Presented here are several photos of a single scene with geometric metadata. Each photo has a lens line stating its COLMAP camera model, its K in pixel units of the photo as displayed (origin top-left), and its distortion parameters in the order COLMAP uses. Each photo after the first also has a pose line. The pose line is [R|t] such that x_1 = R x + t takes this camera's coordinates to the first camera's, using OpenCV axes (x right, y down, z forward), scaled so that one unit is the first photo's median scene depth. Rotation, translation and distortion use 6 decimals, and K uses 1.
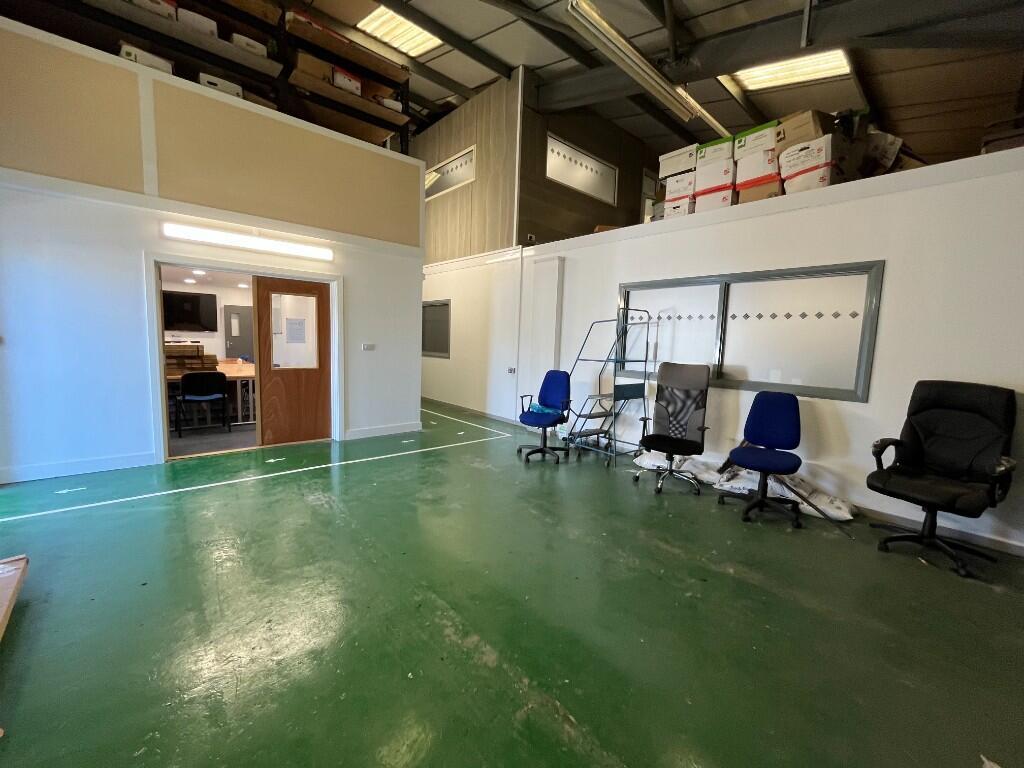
lens RADIAL K [[417.5, 0, 512.0], [0, 417.5, 384.0], [0, 0, 1]] dist [-0.001436, -0.000093]
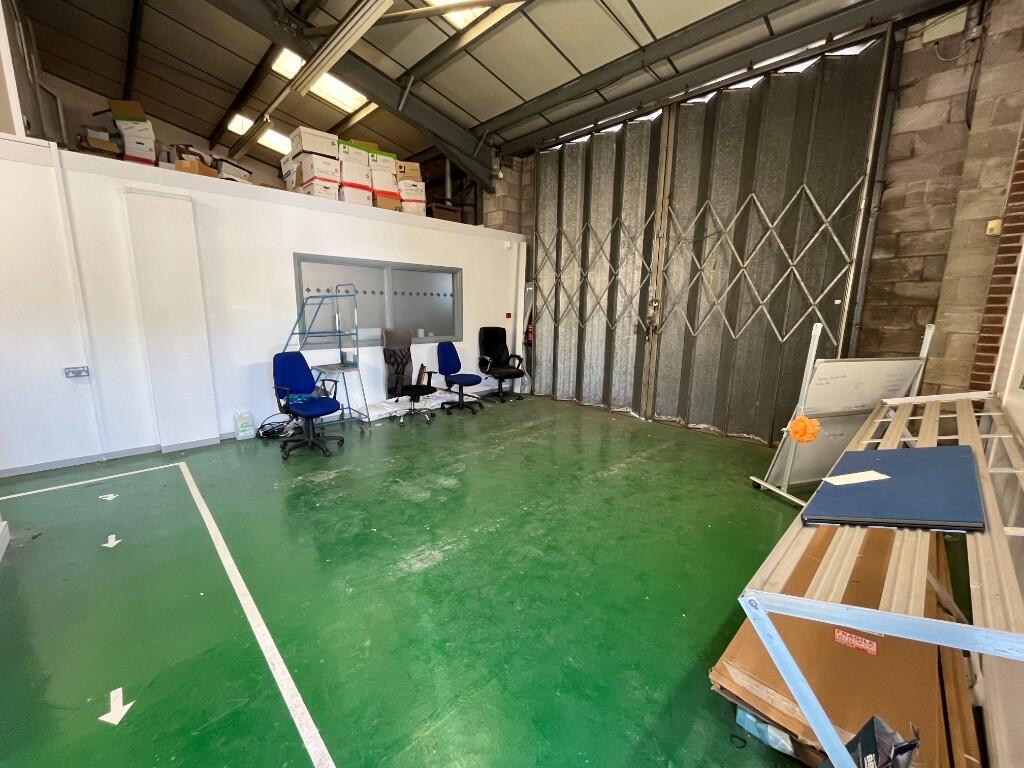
lens RADIAL K [[417.5, 0, 512.0], [0, 417.5, 384.0], [0, 0, 1]] dist [-0.001436, -0.000093]
pose [[-0.046232, -0.211311, 0.976325, -0.949182], [0.096456, 0.971859, 0.214912, -0.135726], [-0.994263, 0.104108, -0.024549, 0.713869]]
